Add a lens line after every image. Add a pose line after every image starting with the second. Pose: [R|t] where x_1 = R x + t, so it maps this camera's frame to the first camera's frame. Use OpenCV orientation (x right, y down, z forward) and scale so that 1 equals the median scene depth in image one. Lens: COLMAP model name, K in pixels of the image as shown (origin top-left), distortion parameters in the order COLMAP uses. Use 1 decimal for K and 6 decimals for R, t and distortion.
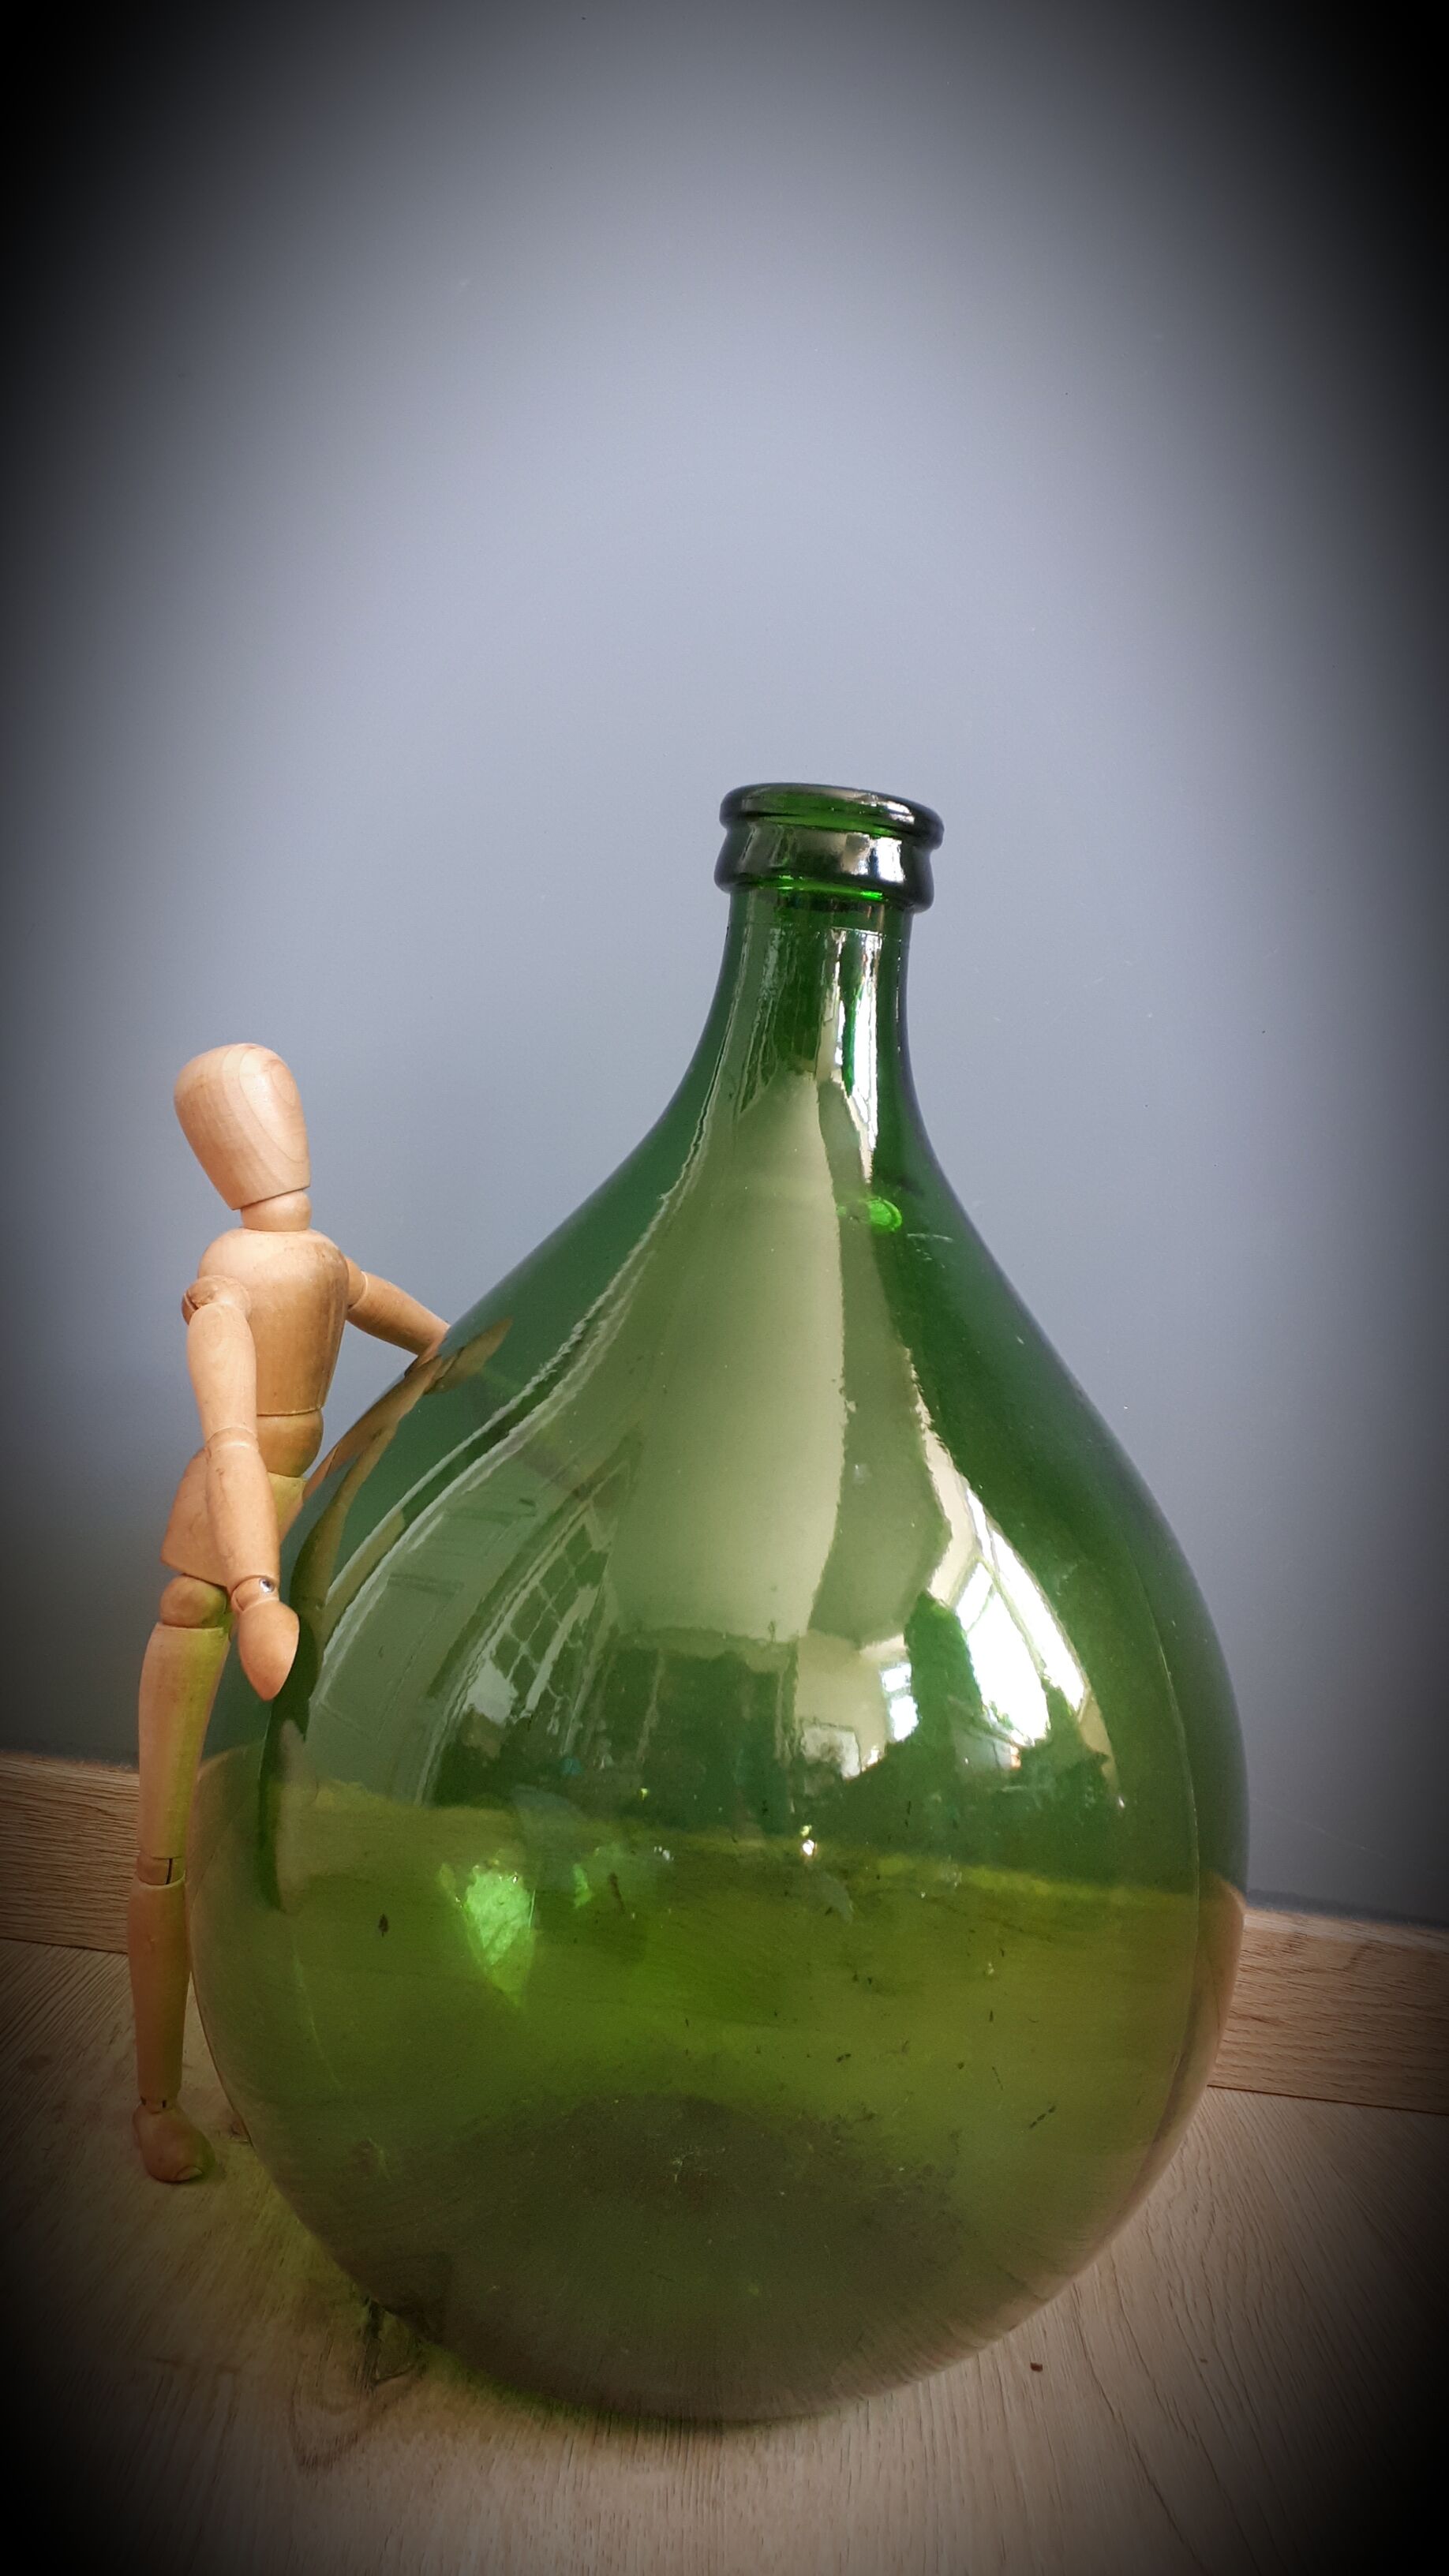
lens RADIAL K [[1996.8, 0, 749.3], [0, 1996.8, 1282.7], [0, 0, 1]] dist [0.115306, -0.216441]
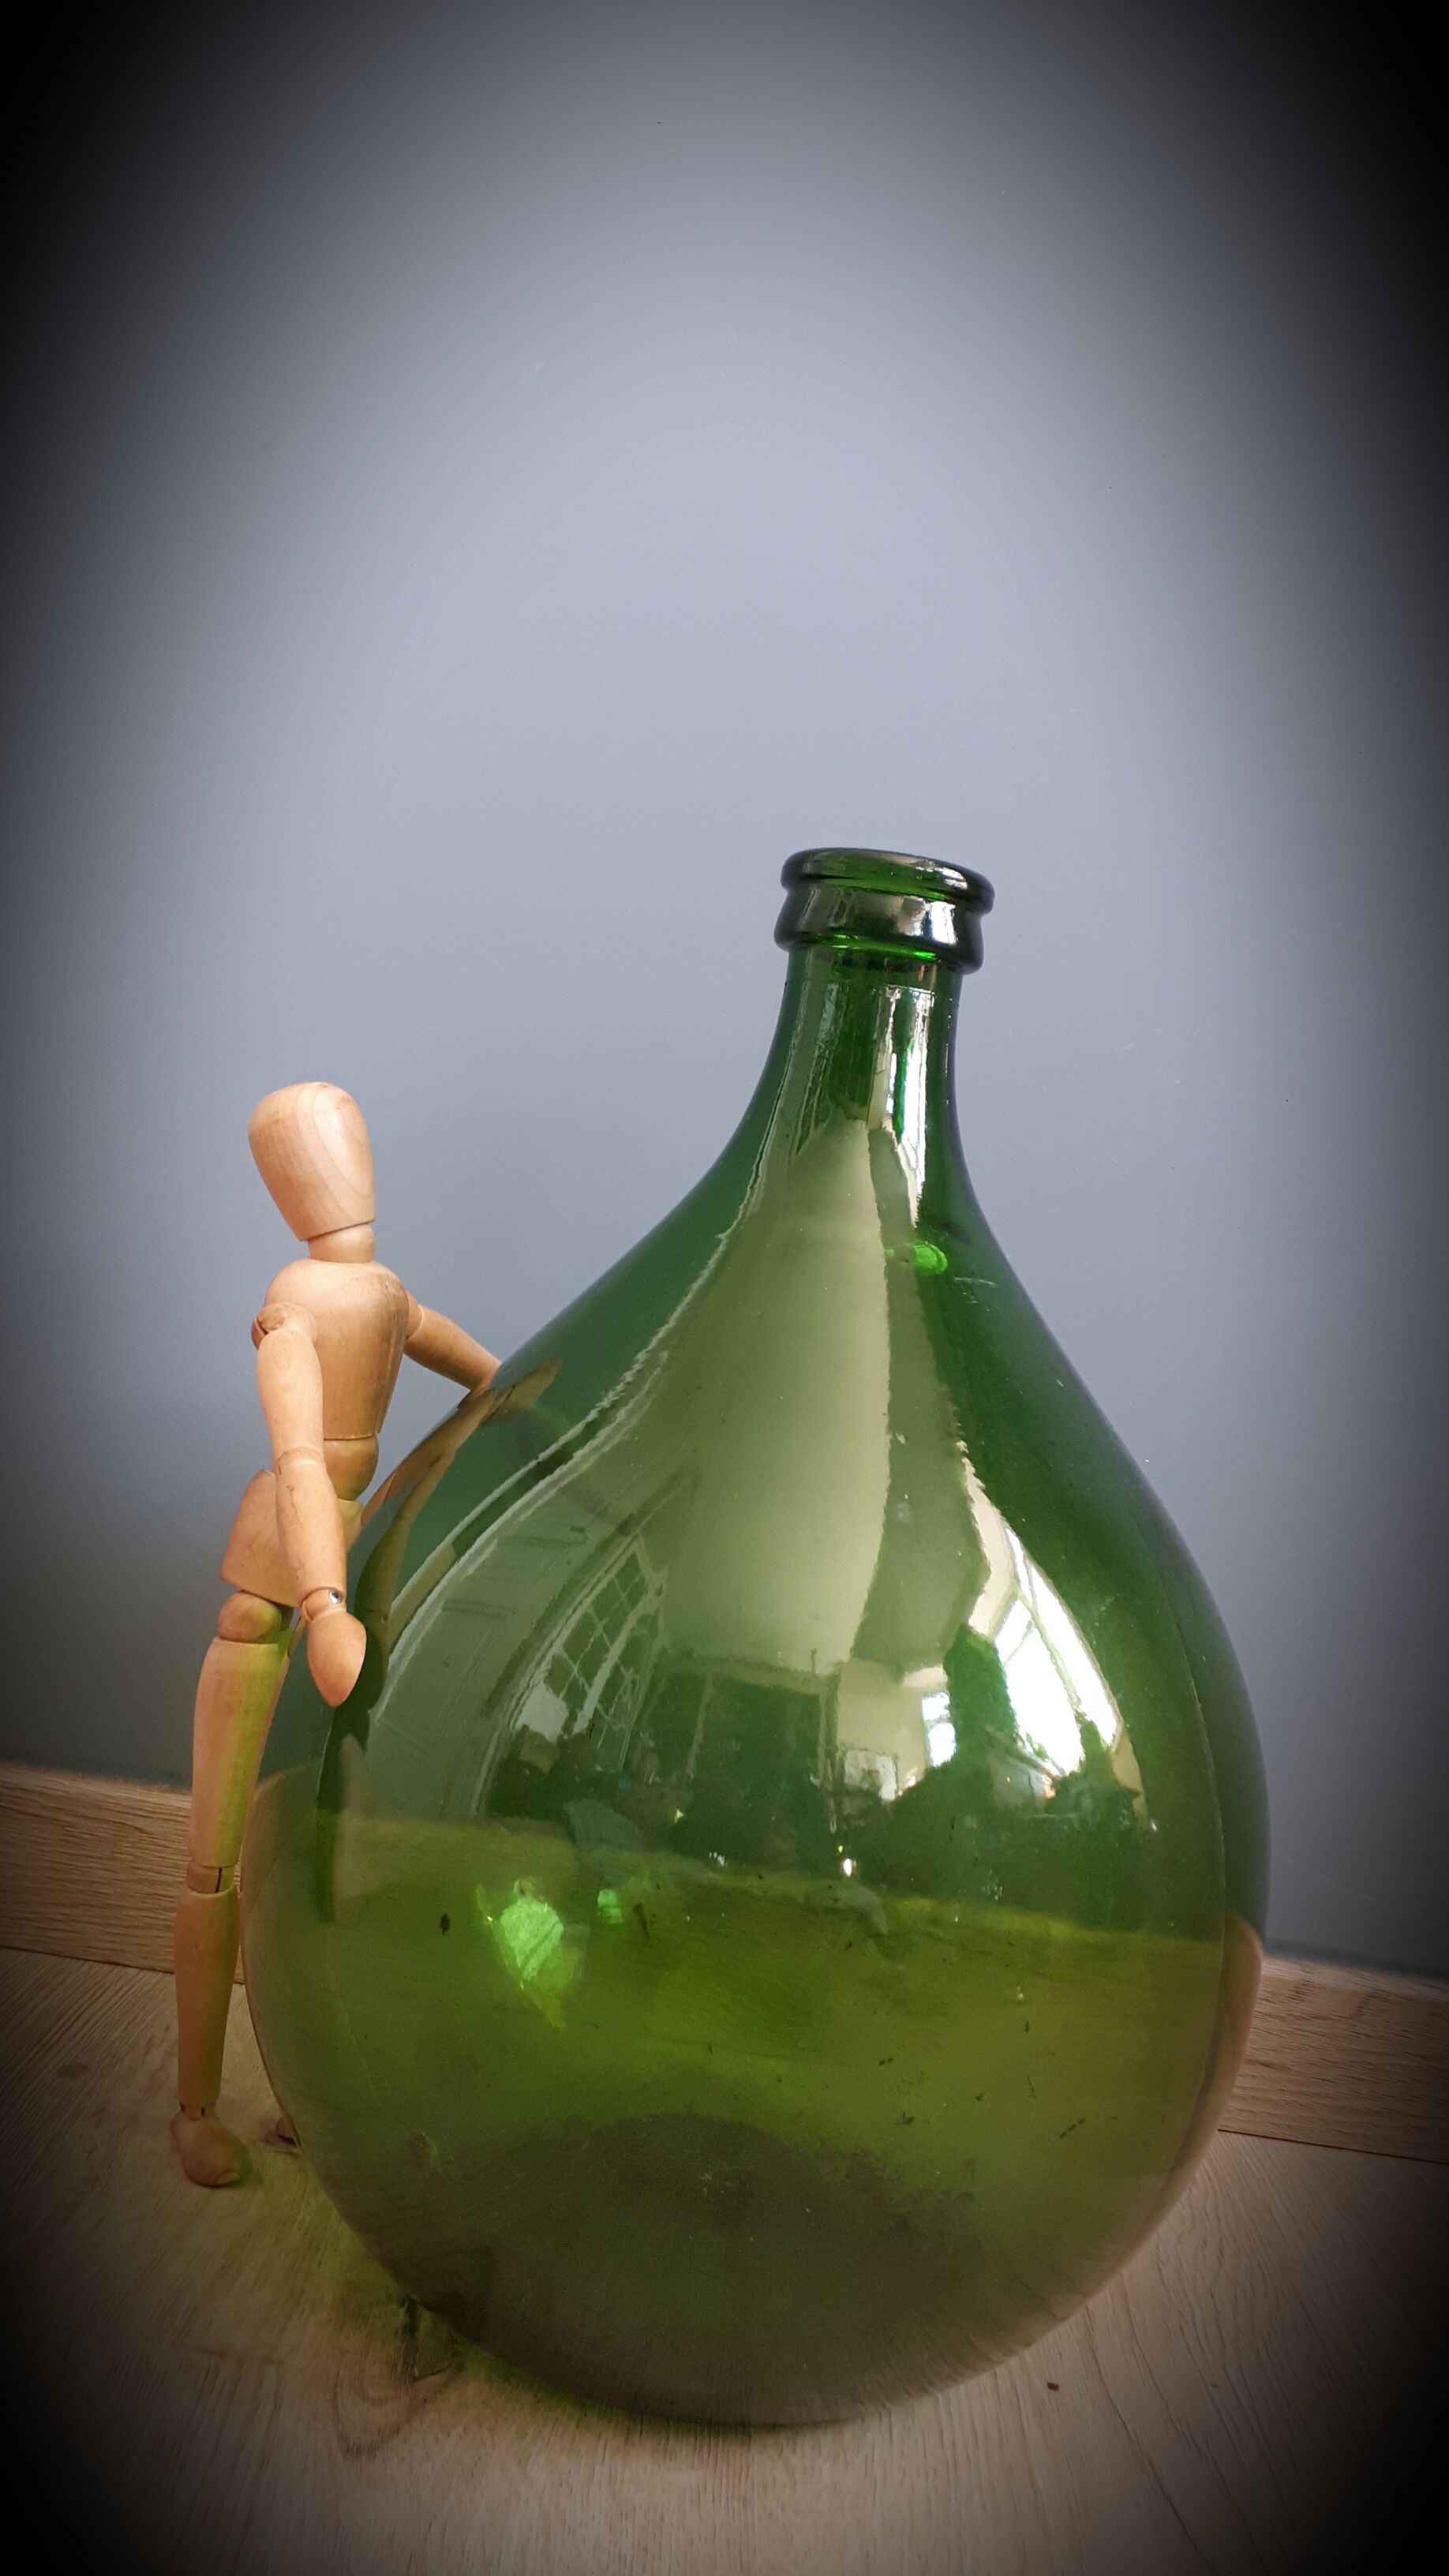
lens RADIAL K [[1996.8, 0, 749.3], [0, 1996.8, 1282.7], [0, 0, 1]] dist [0.115306, -0.216441]
pose [[0.999661, 0.025960, 0.001976, -0.028534], [-0.025883, 0.999150, -0.032088, 0.013911], [-0.002807, 0.032026, 0.999483, -0.043201]]
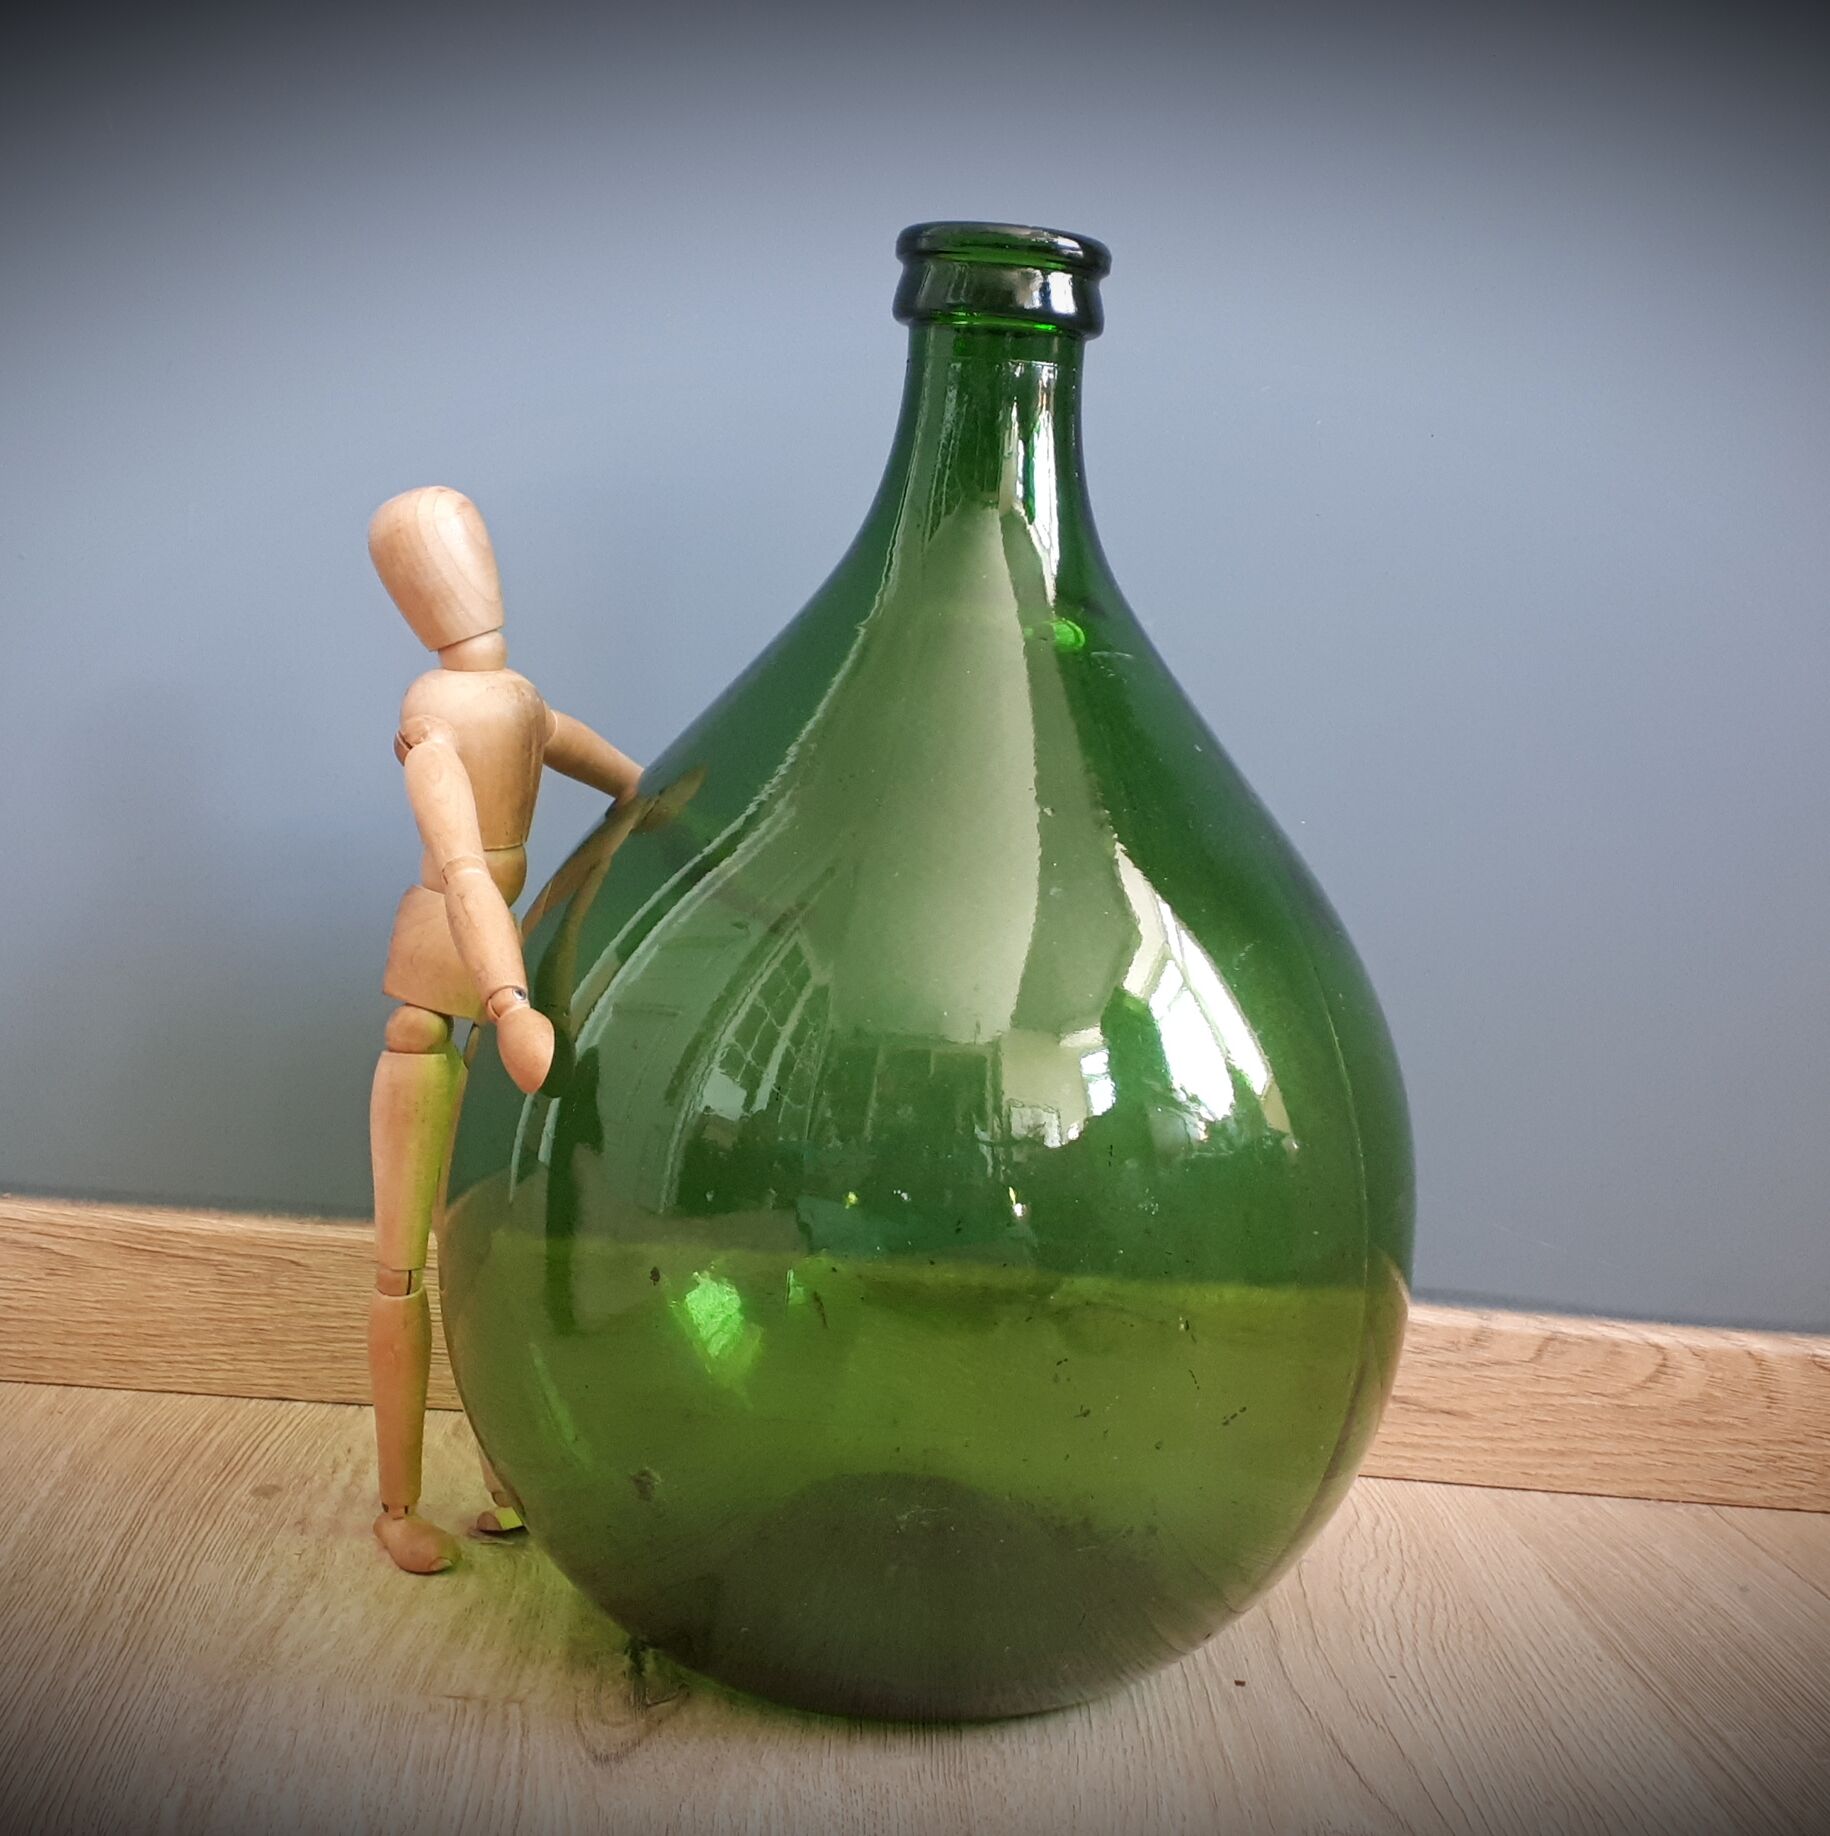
lens RADIAL K [[2493.8, 0, 959.5], [0, 2493.8, 934.6], [0, 0, 1]] dist [0.184222, -0.046551]
pose [[0.998514, -0.039872, 0.037143, -0.044984], [0.036748, 0.996011, 0.081307, 0.014046], [-0.040237, -0.079821, 0.995997, -0.331876]]
